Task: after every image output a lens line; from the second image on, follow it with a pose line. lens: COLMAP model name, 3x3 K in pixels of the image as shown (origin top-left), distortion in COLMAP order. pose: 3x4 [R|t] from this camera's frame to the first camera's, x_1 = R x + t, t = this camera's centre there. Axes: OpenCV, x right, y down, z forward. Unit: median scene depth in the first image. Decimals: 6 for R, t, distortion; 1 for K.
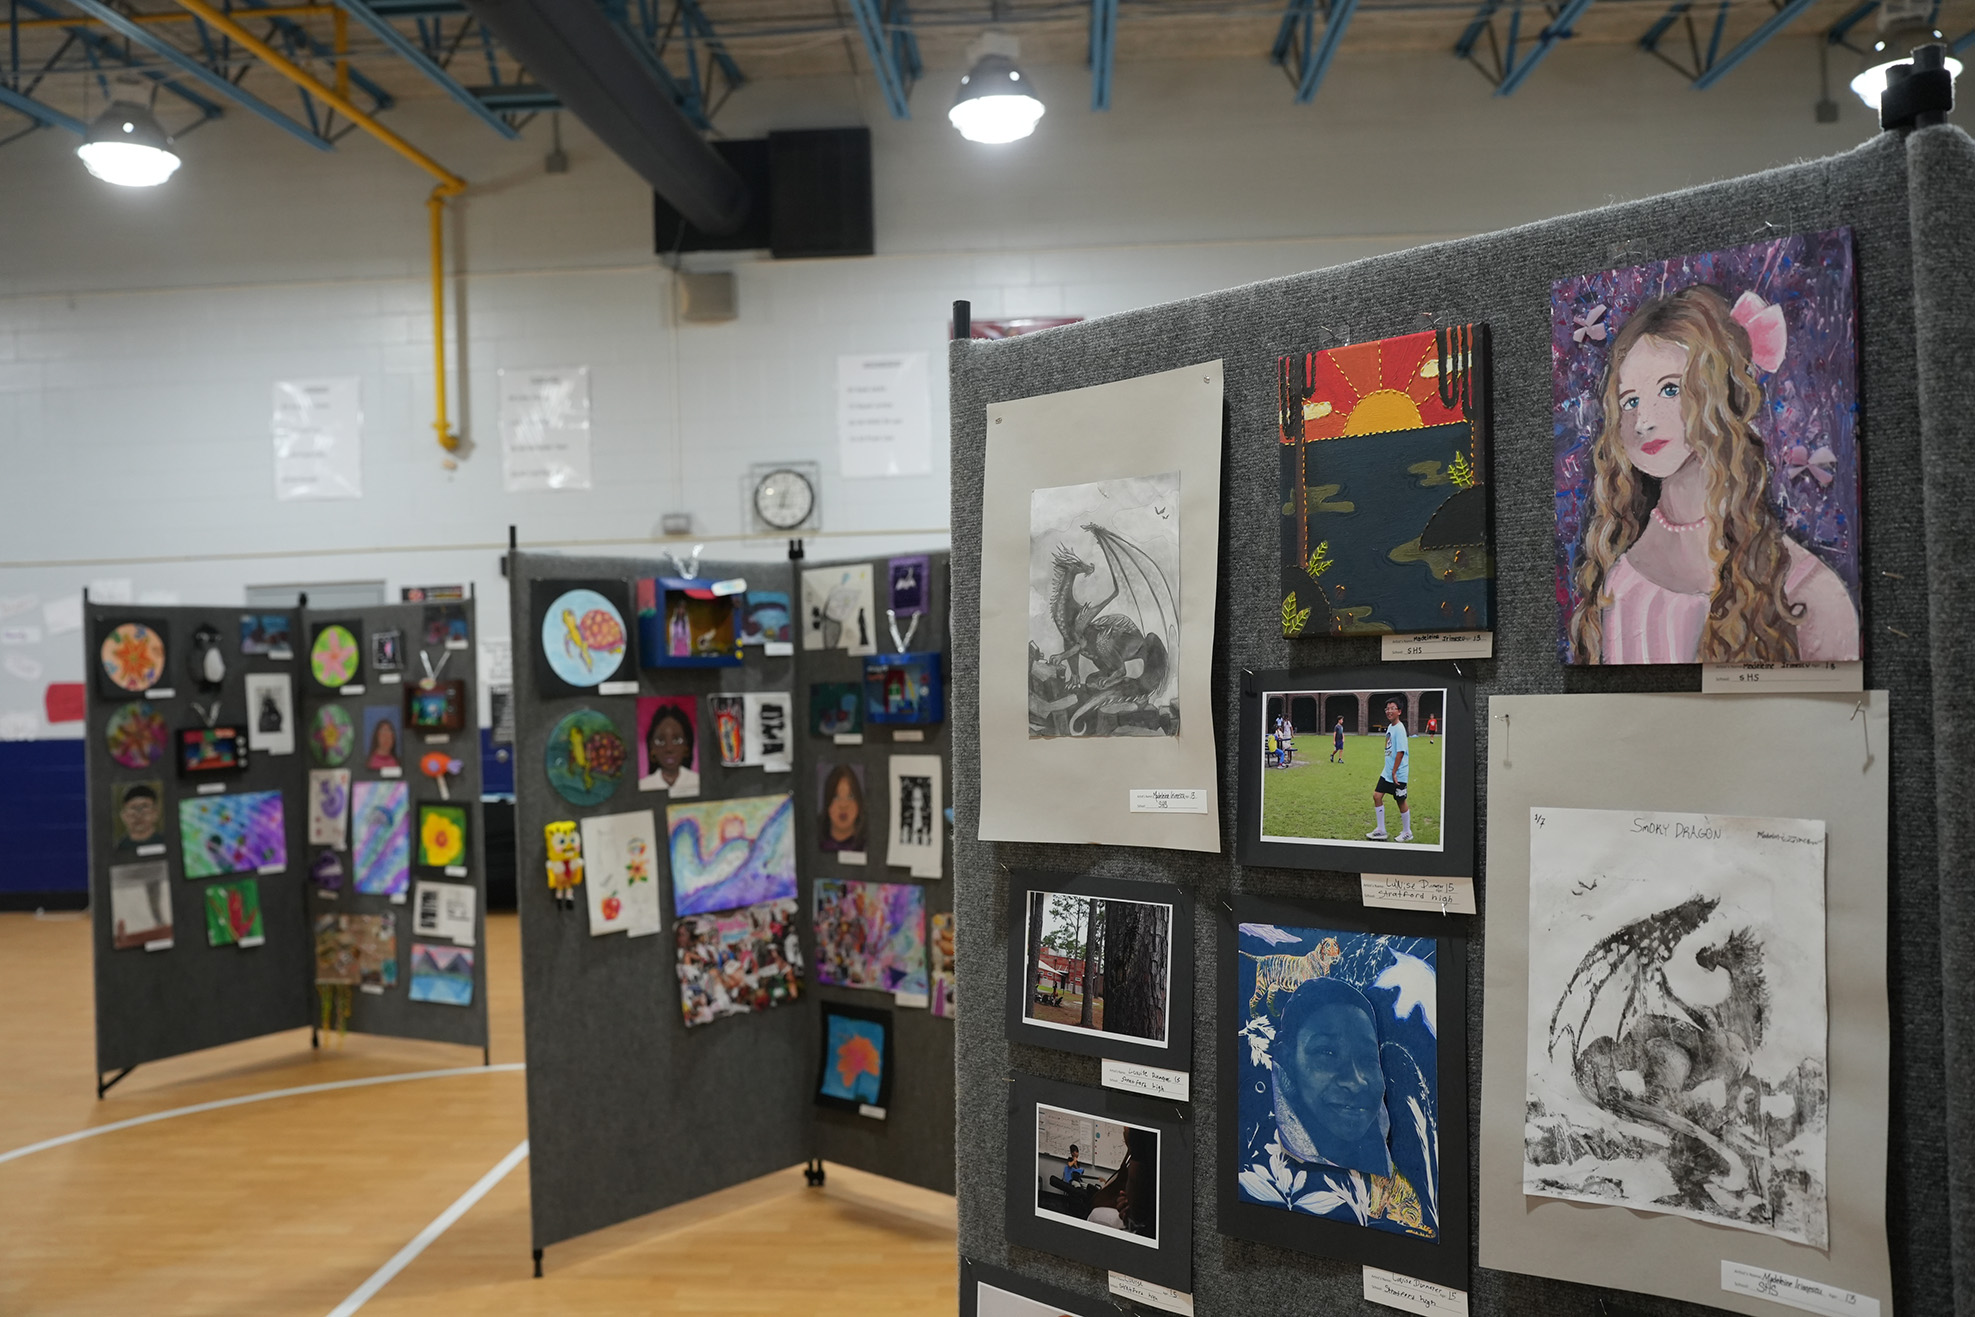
lens RADIAL K [[1652.5, 0, 987.5], [0, 1652.5, 658.5], [0, 0, 1]] dist [-0.040432, 0.002545]
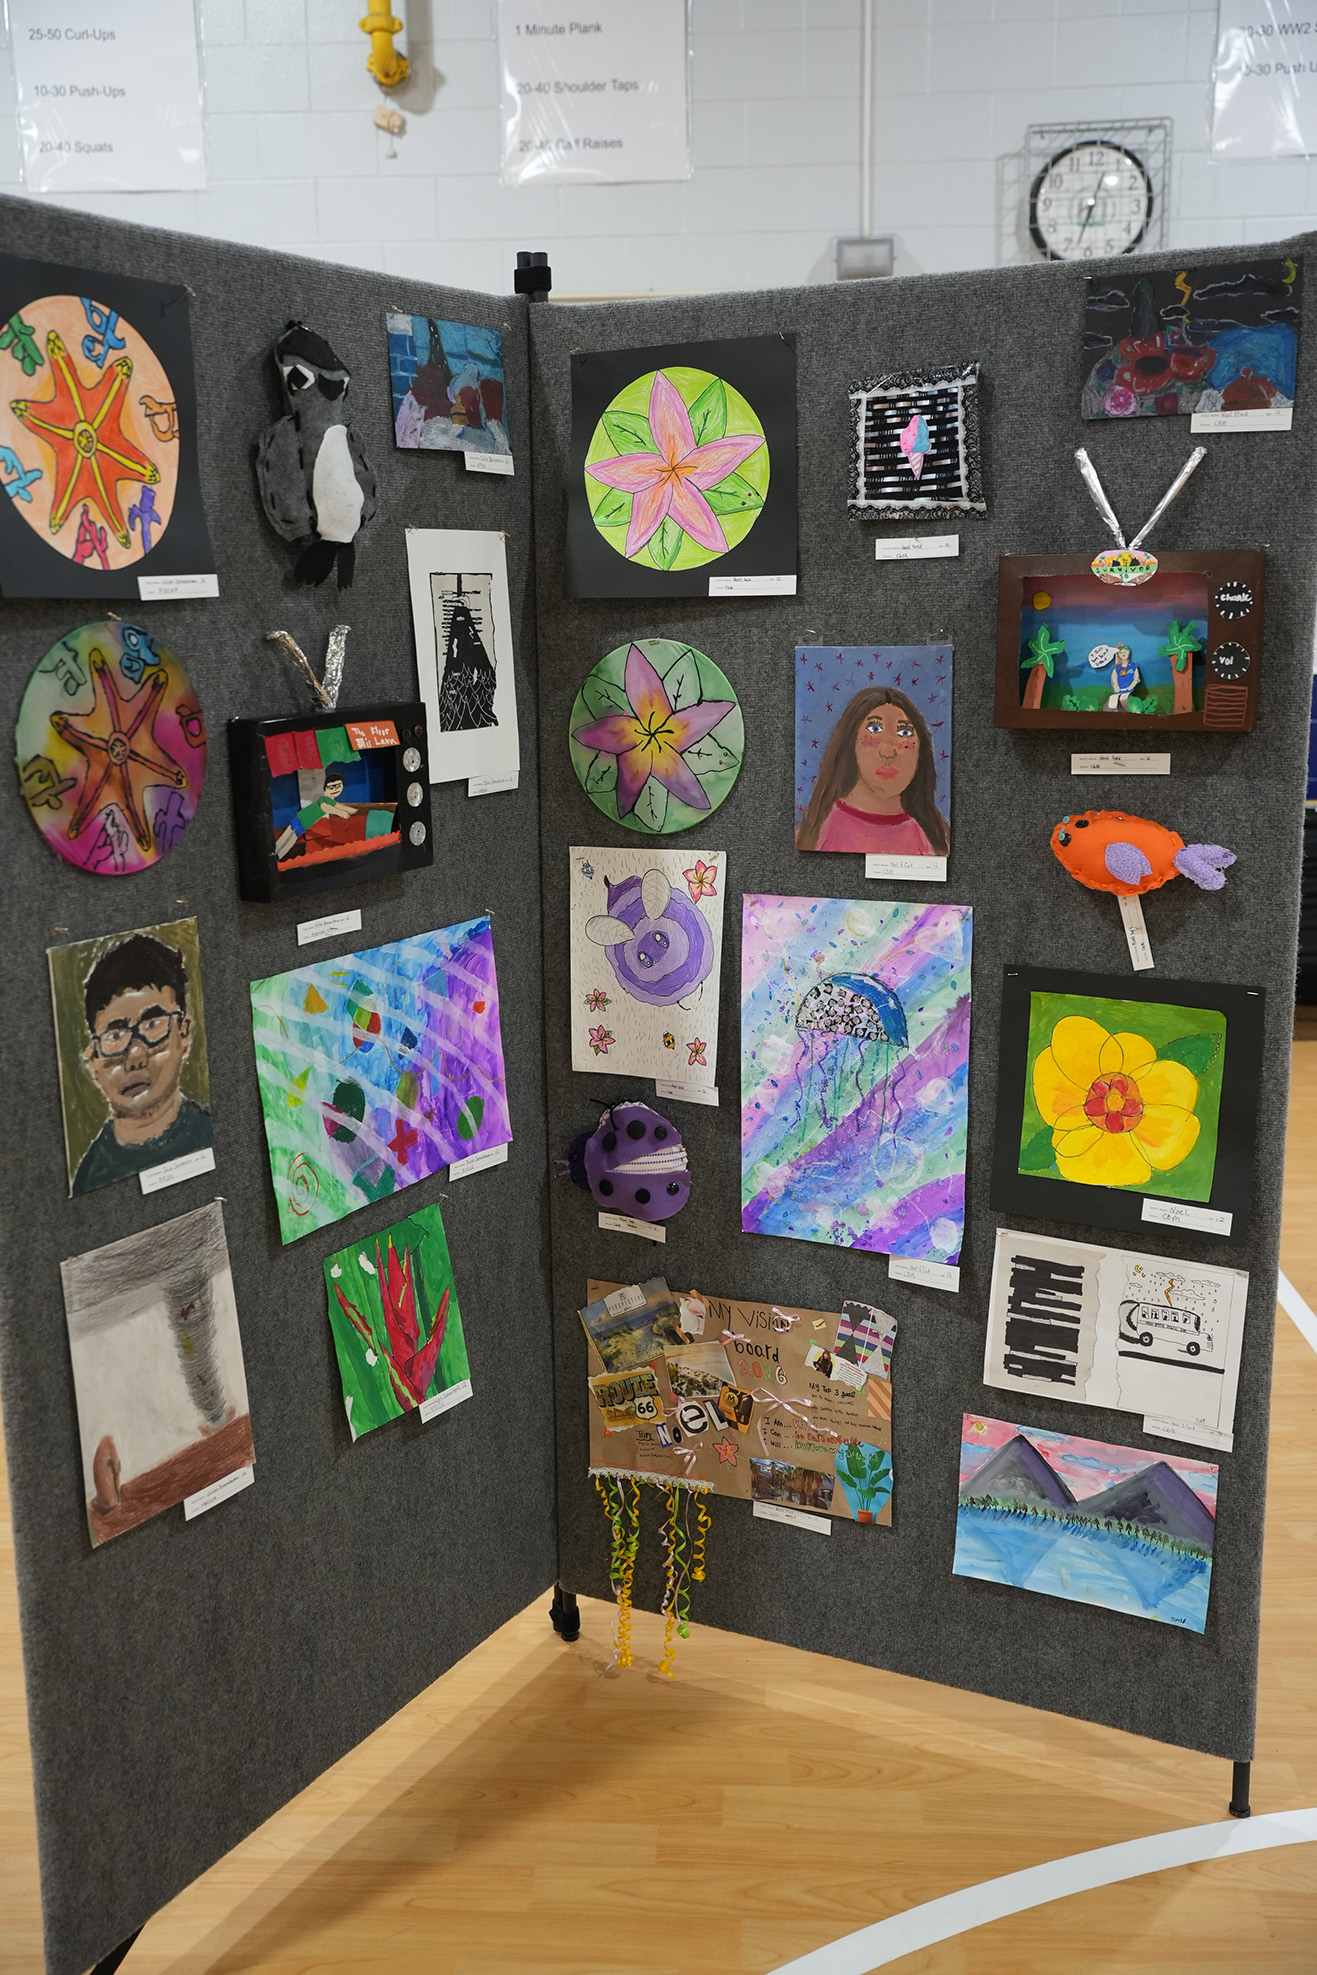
lens RADIAL K [[1903.8, 0, 658.5], [0, 1903.8, 987.5], [0, 0, 1]] dist [0.009451, 0.017599]
pose [[0.999890, 0.014524, 0.002976, -0.412615], [-0.014825, 0.976840, 0.213456, 0.017111], [0.000193, -0.213477, 0.976948, 0.662961]]
